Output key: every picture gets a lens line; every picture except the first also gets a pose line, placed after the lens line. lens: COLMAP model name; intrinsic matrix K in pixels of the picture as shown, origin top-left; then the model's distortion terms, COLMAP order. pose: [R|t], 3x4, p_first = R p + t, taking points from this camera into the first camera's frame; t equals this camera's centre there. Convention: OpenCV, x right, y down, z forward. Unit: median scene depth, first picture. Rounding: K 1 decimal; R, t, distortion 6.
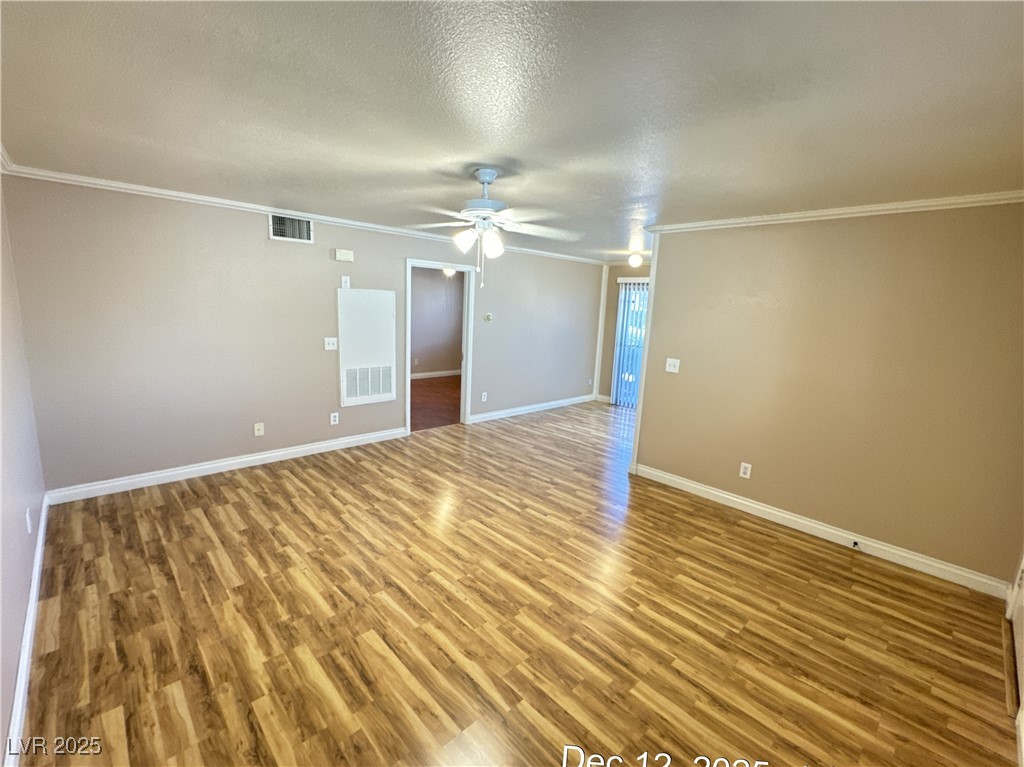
lens RADIAL K [[447.9, 0, 516.2], [0, 447.9, 384.3], [0, 0, 1]] dist [-0.001384, -0.000135]
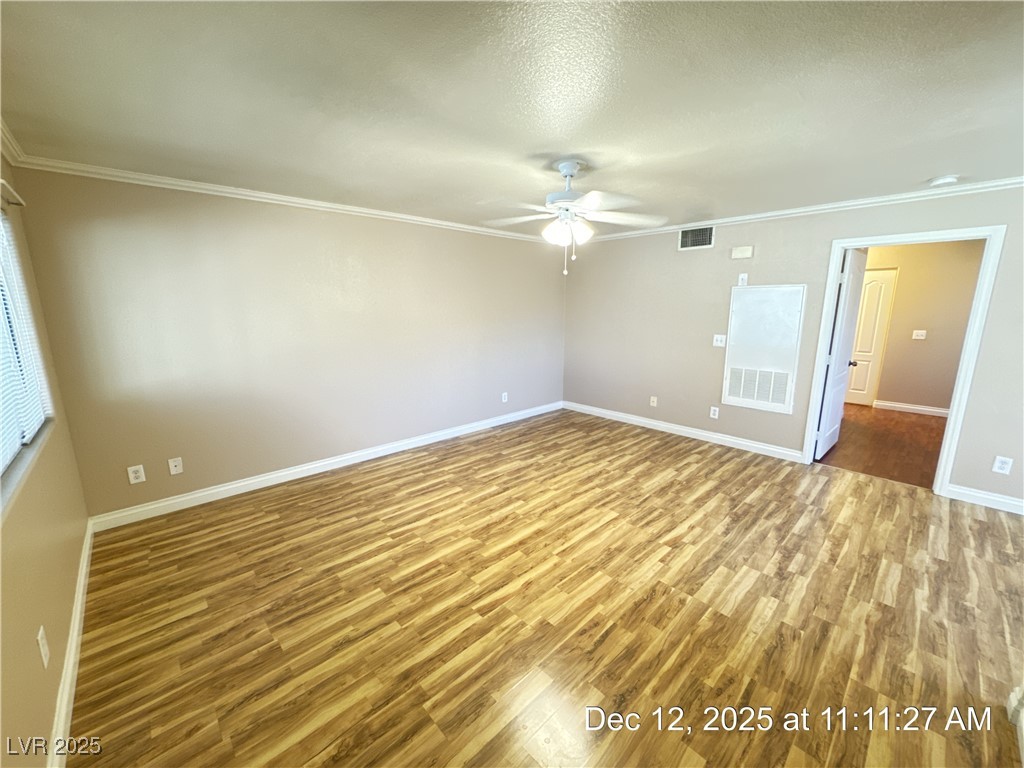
lens RADIAL K [[407.9, 0, 512.0], [0, 407.9, 384.9], [0, 0, 1]] dist [-0.000552, 0.000088]
pose [[-0.009349, 0.150846, -0.988513, 0.870088], [-0.176507, 0.972785, 0.150116, -0.074846], [0.984255, 0.175883, 0.017531, 0.833005]]
